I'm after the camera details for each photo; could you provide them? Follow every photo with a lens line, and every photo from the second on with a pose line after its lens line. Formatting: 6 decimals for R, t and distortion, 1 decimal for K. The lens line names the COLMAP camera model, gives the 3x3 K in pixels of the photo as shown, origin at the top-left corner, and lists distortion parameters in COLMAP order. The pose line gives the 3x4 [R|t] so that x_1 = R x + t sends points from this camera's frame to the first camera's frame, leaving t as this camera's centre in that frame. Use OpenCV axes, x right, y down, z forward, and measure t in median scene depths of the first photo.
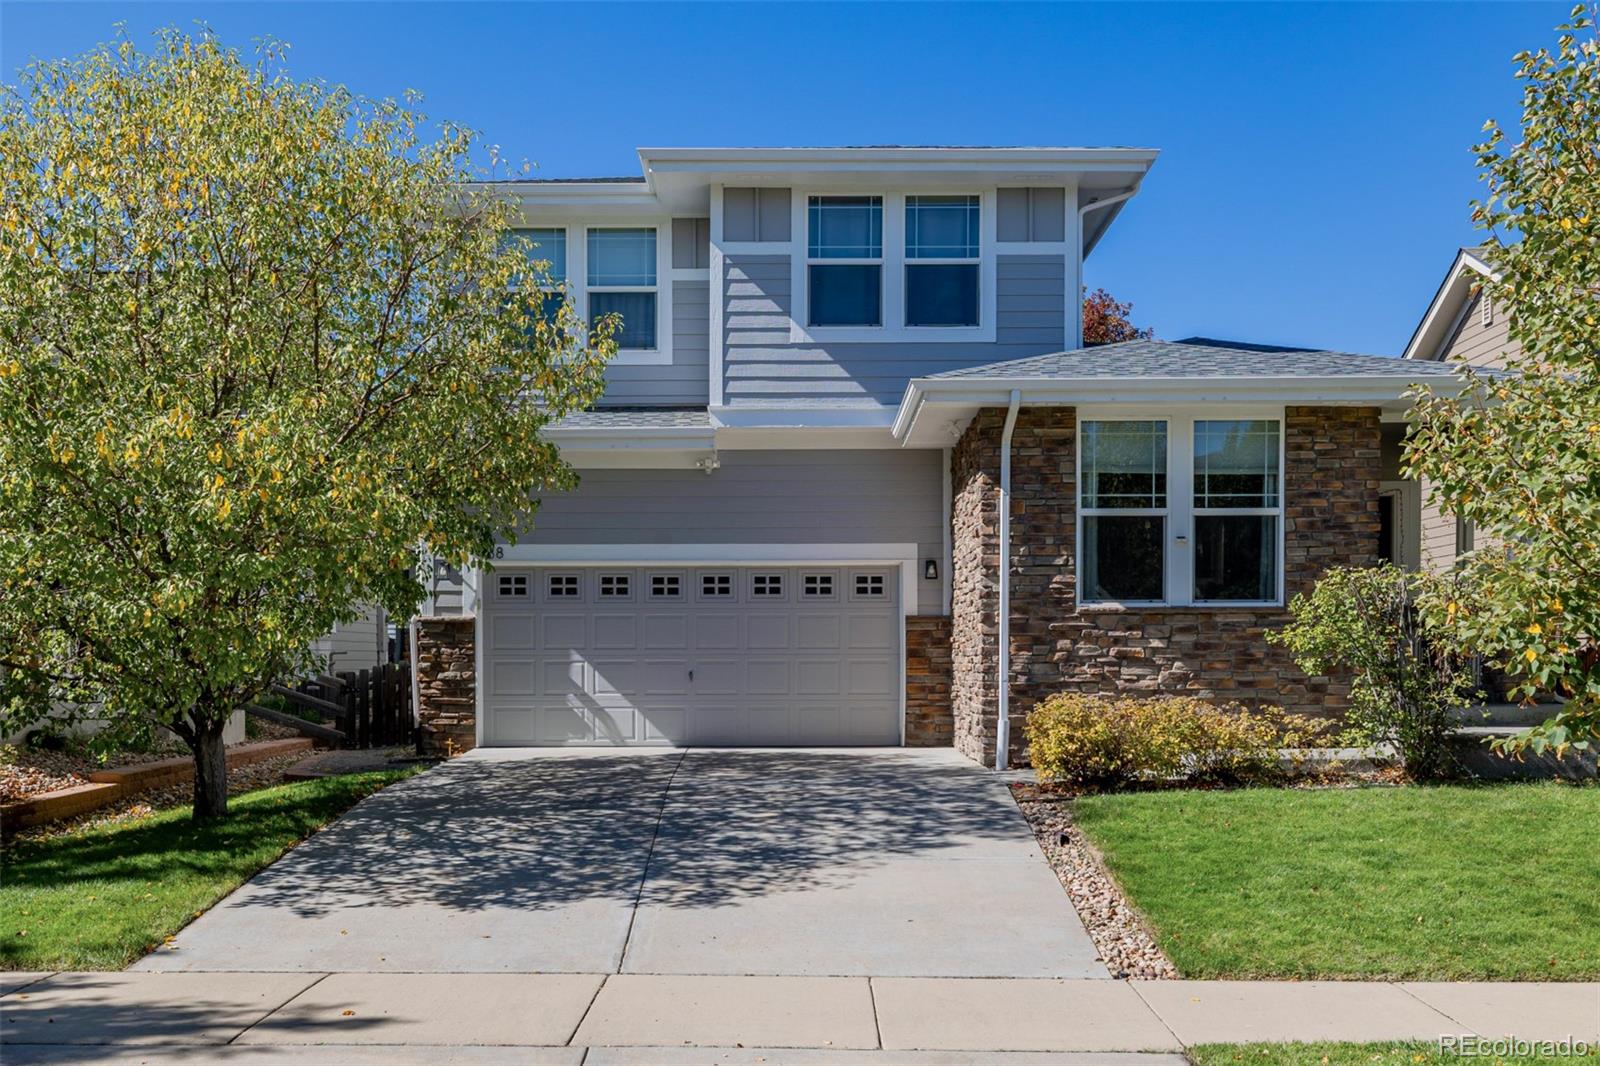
lens RADIAL K [[1647.8, 0, 797.7], [0, 1647.8, 702.1], [0, 0, 1]] dist [0.003240, 0.006523]
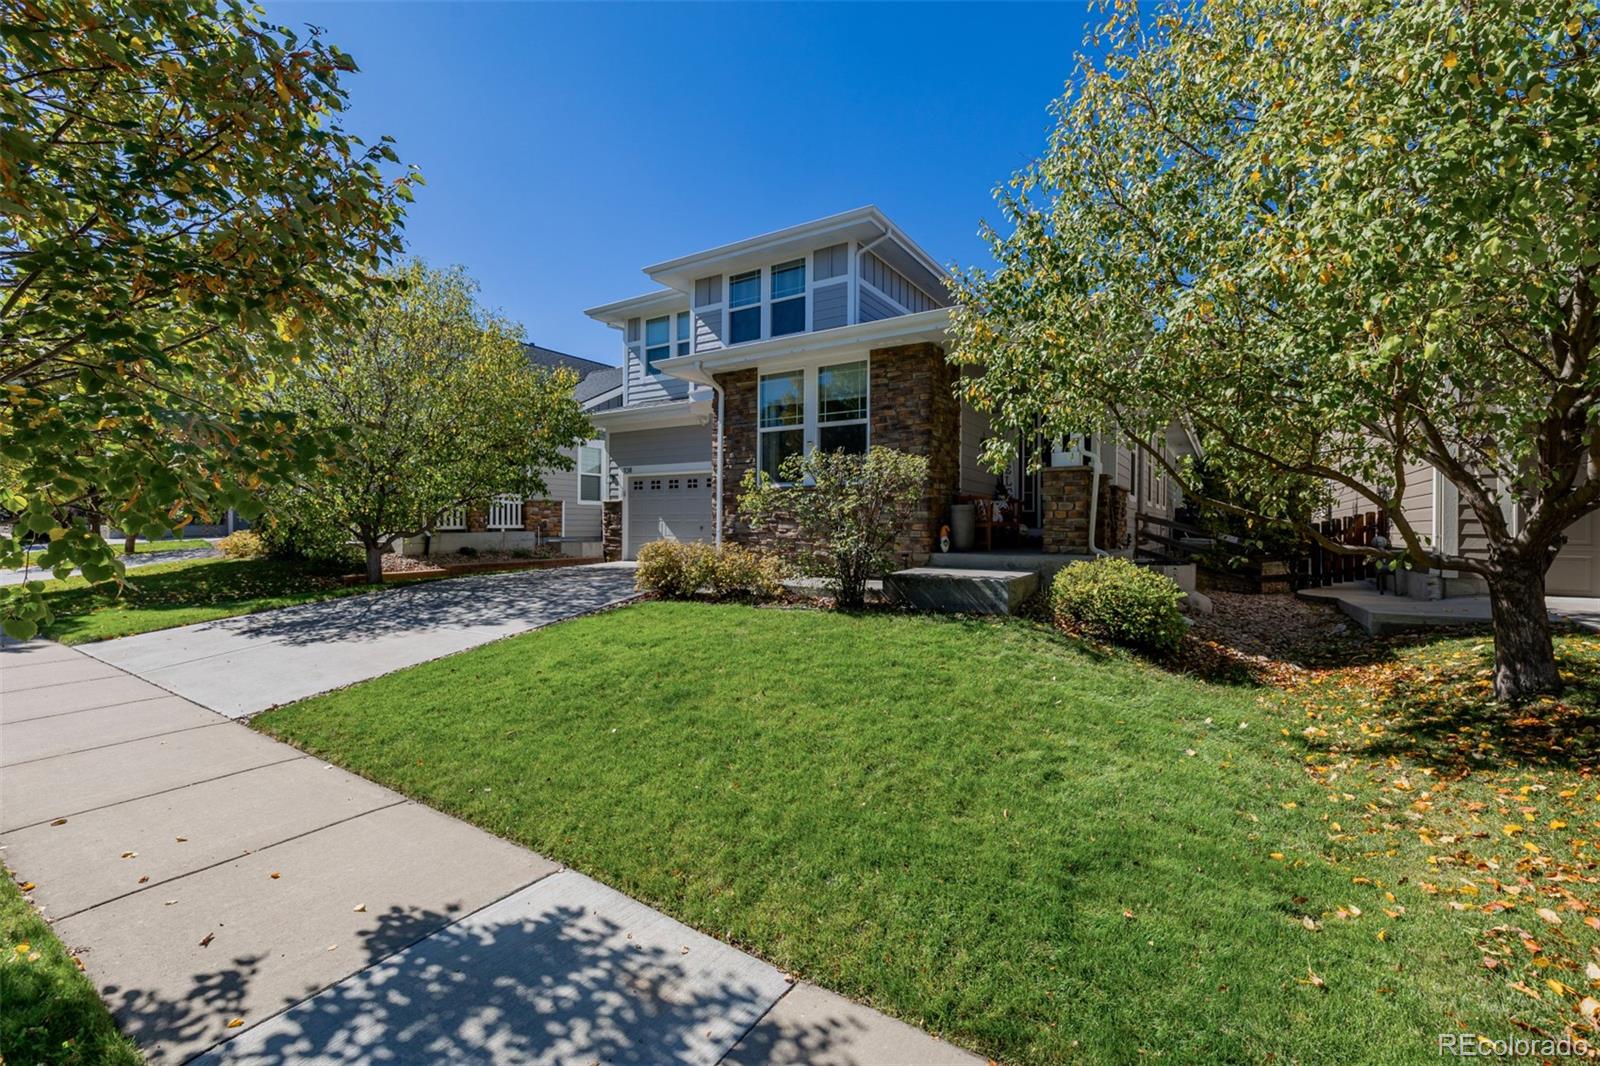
lens RADIAL K [[682.6, 0, 795.8], [0, 682.6, 526.0], [0, 0, 1]] dist [0.000674, -0.000025]
pose [[0.835785, 0.005389, -0.549030, 0.577489], [-0.016731, 0.999737, -0.015657, -0.008777], [0.548802, 0.022272, 0.835656, 0.445344]]
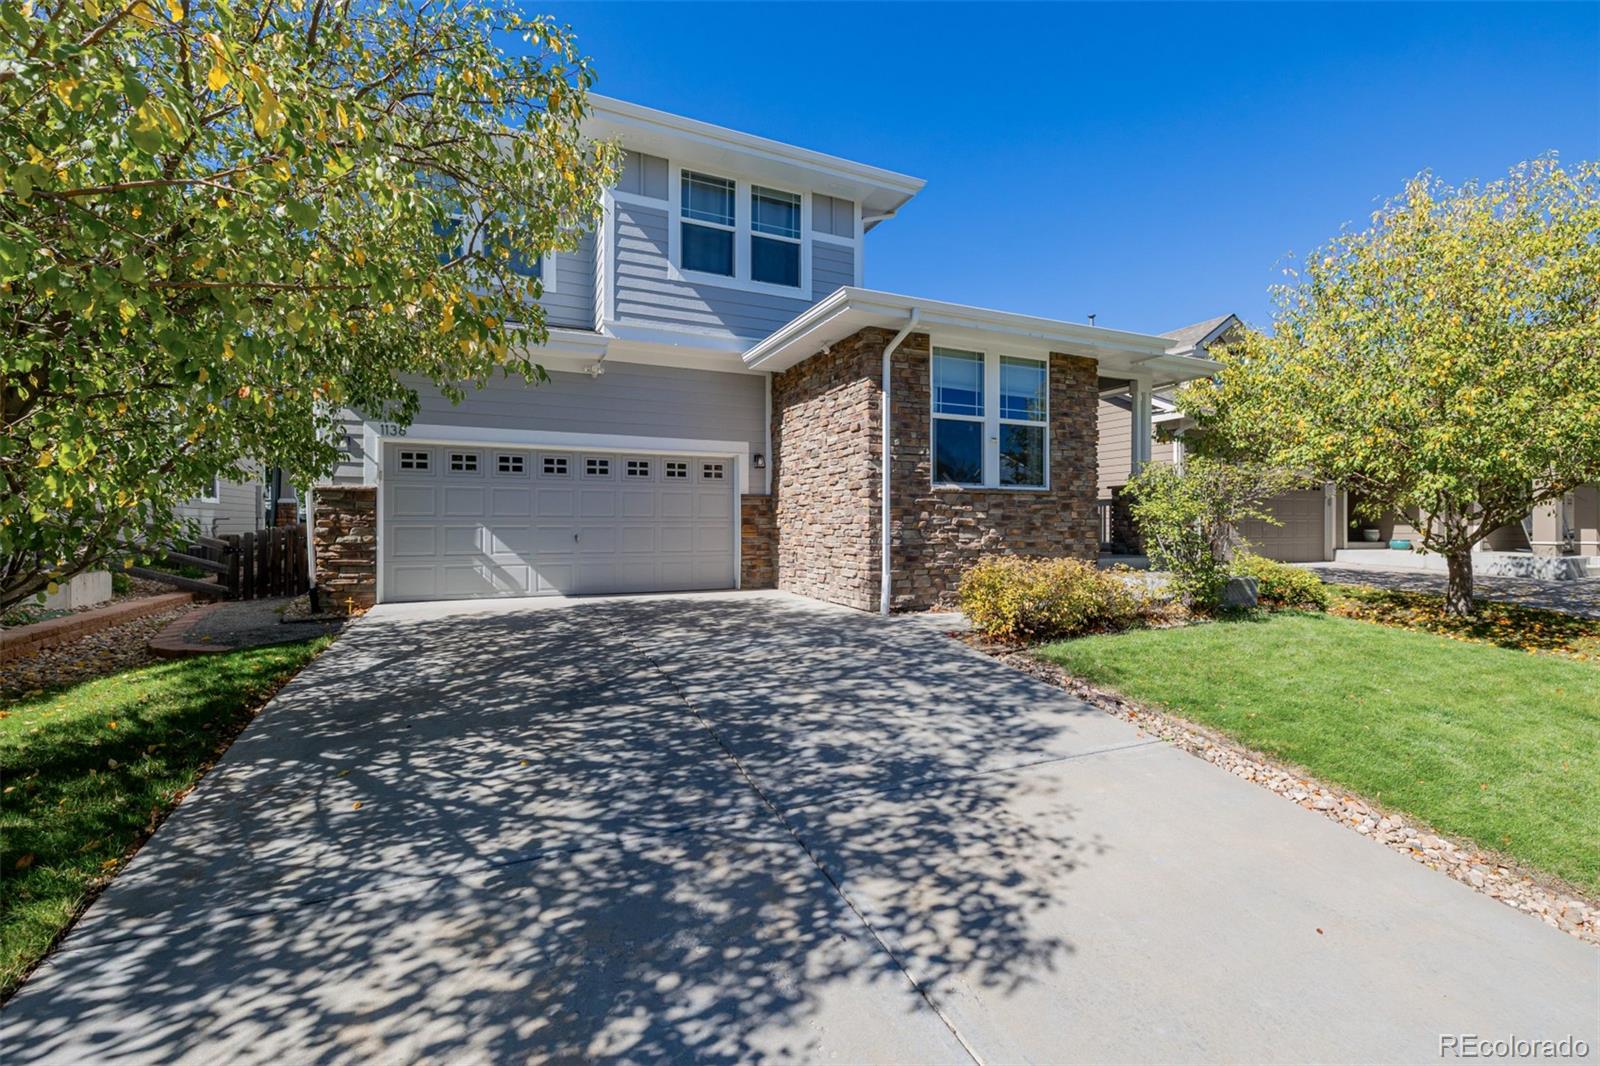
lens RADIAL K [[682.6, 0, 795.8], [0, 682.6, 526.0], [0, 0, 1]] dist [0.000674, -0.000025]
pose [[0.910128, 0.002793, 0.414318, -0.152770], [0.006884, 0.999737, -0.021862, -0.015469], [-0.414270, 0.022749, 0.909869, 0.548665]]
